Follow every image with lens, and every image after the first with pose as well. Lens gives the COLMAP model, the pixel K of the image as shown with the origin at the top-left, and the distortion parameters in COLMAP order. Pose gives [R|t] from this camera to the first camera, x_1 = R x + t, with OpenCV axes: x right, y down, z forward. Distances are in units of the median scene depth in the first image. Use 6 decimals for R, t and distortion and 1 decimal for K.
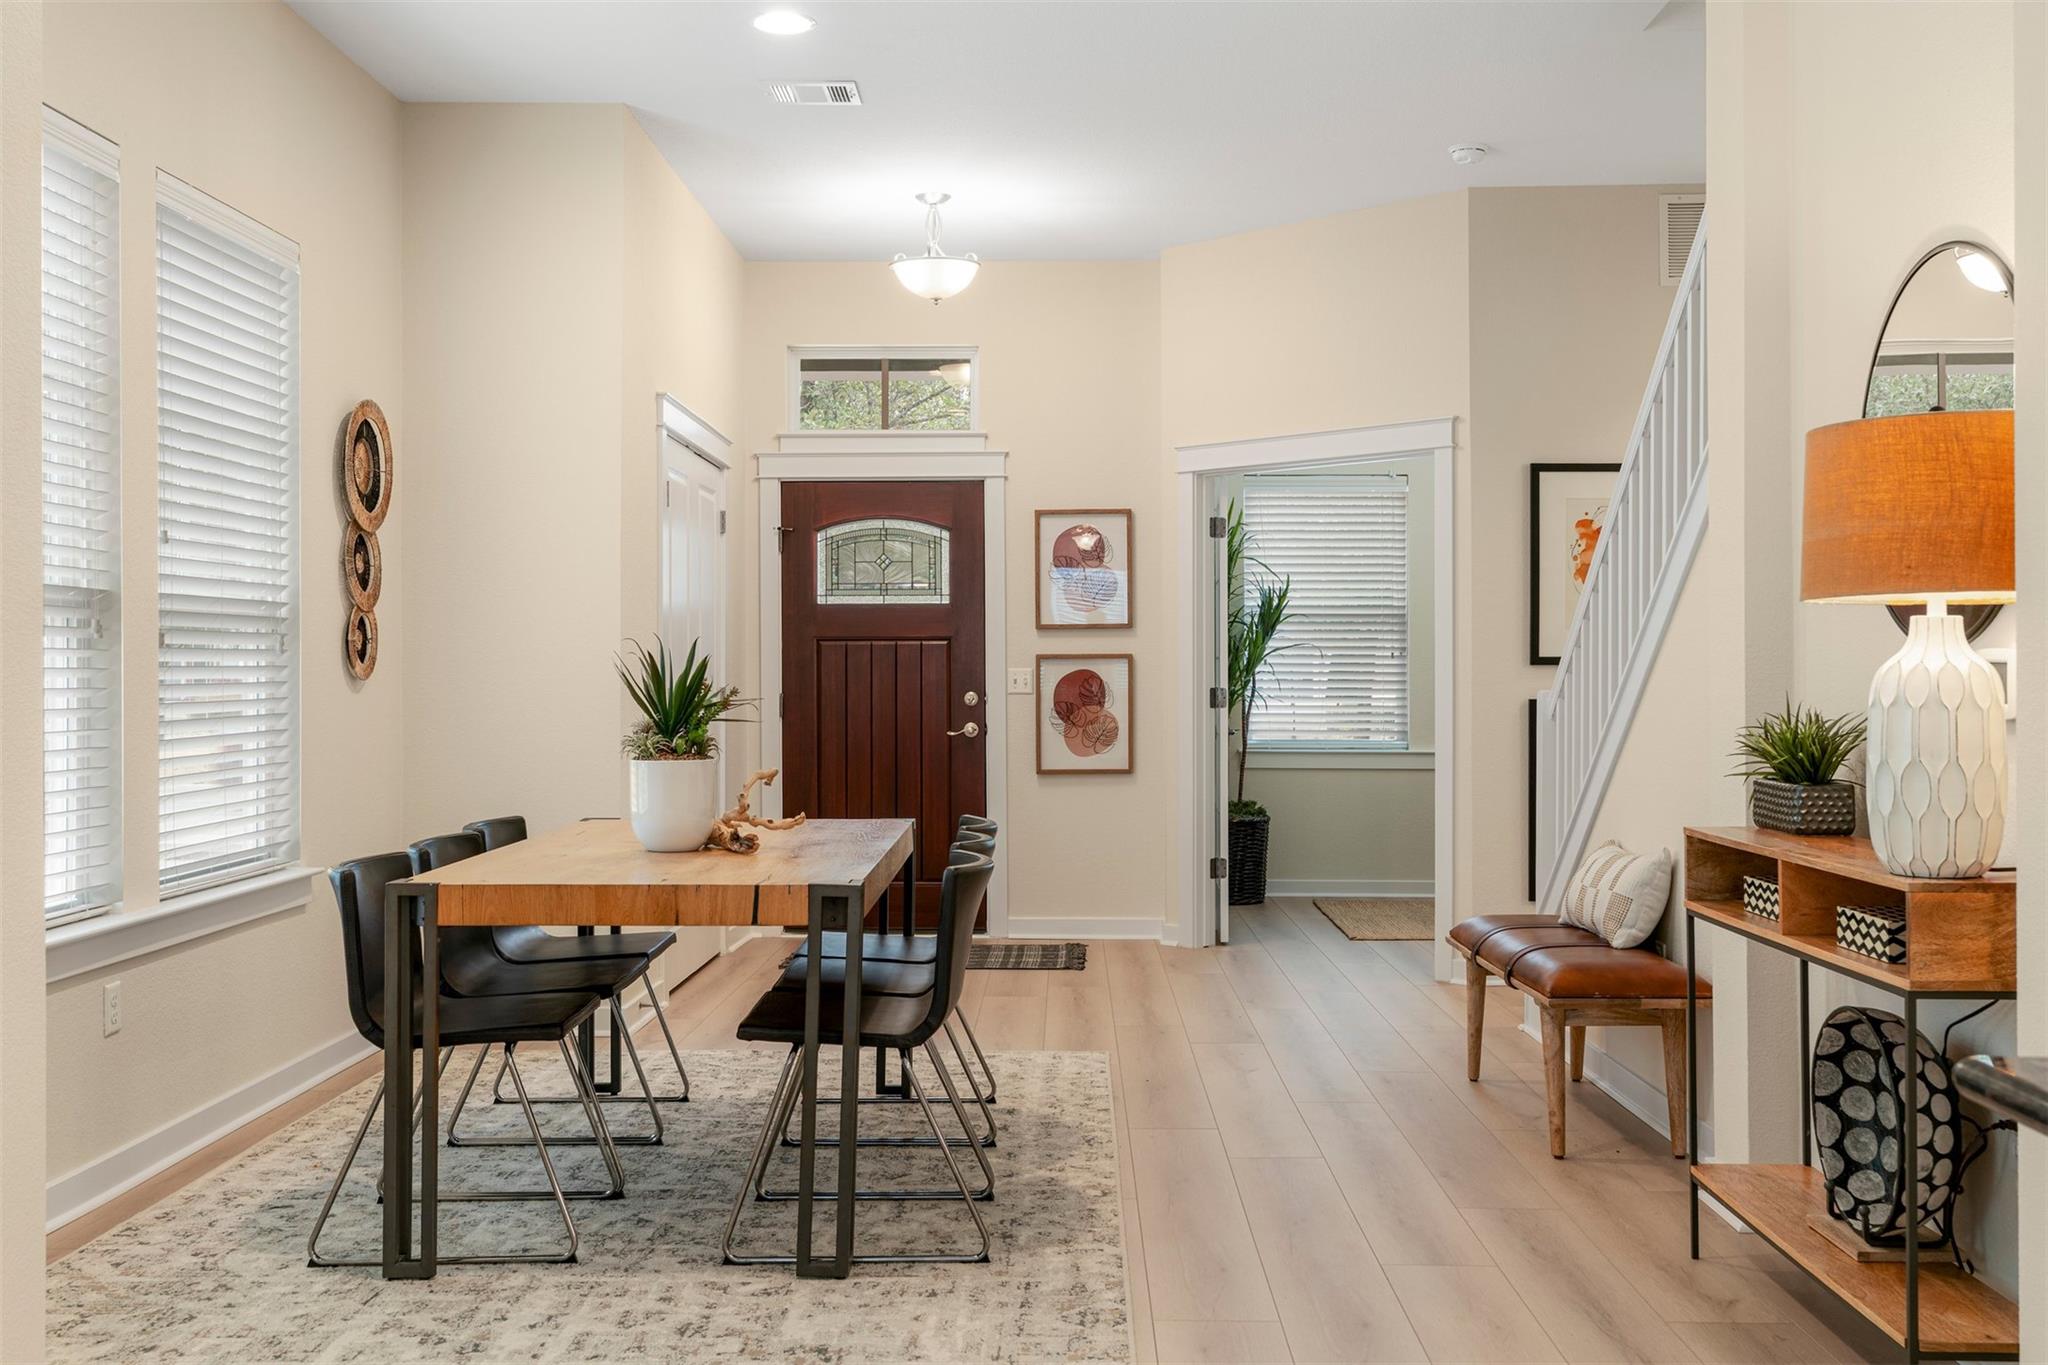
lens RADIAL K [[2020.4, 0, 1018.8], [0, 2020.4, 671.0], [0, 0, 1]] dist [0.022739, 0.000000]
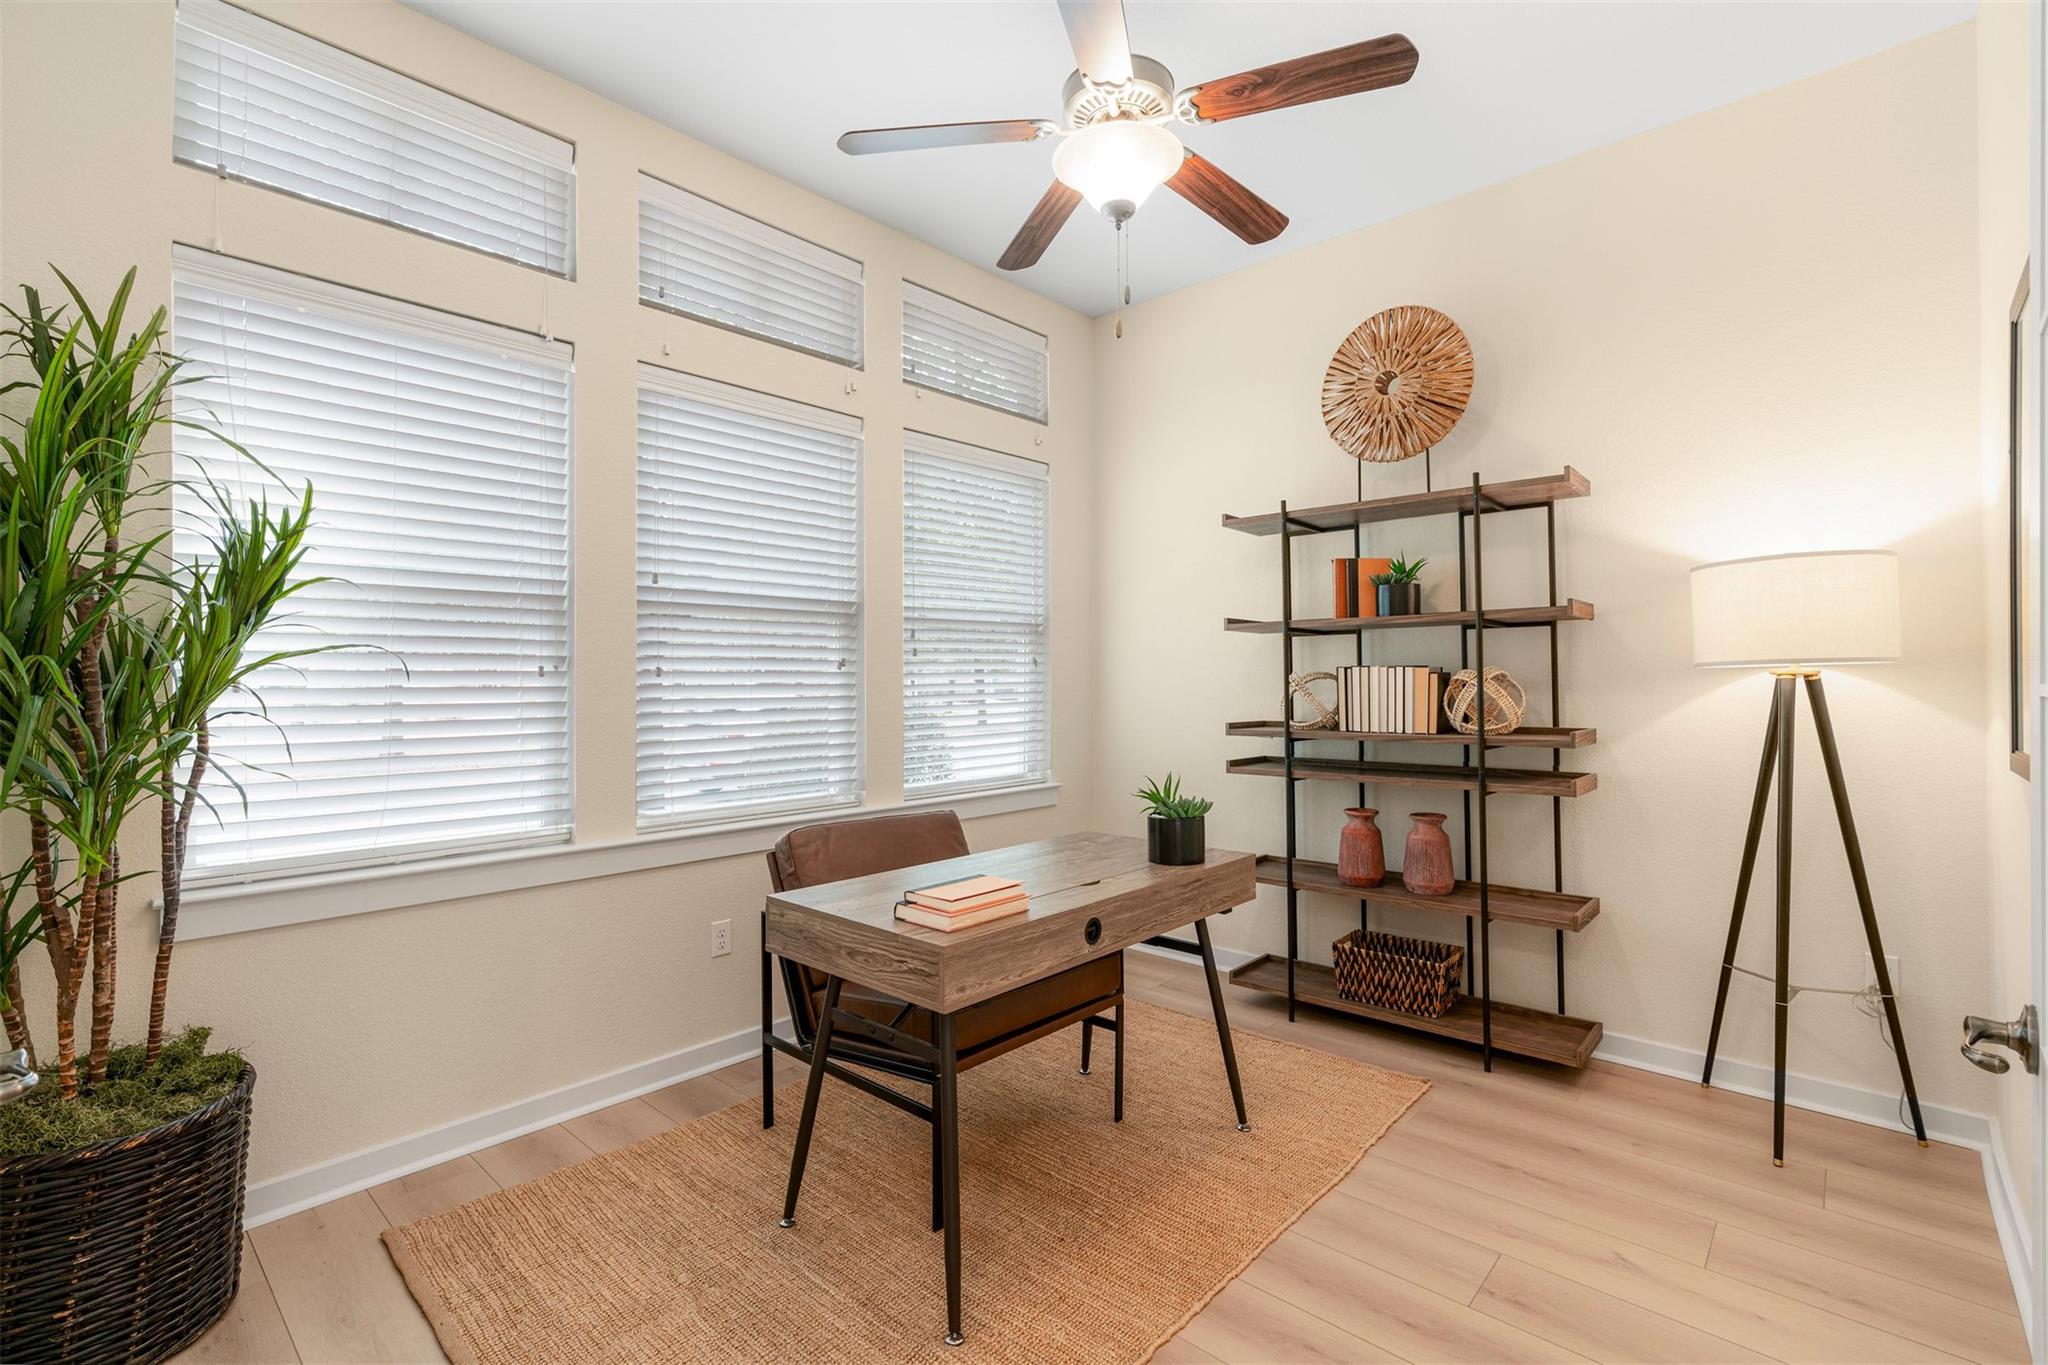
lens RADIAL K [[930.5, 0, 1016.6], [0, 930.5, 678.5], [0, 0, 1]] dist [-0.005677, 0.003078]
pose [[0.667512, 0.004897, 0.744583, 0.086880], [0.008259, 0.999868, -0.013980, -0.002391], [-0.744553, 0.015481, 0.667384, 0.755306]]
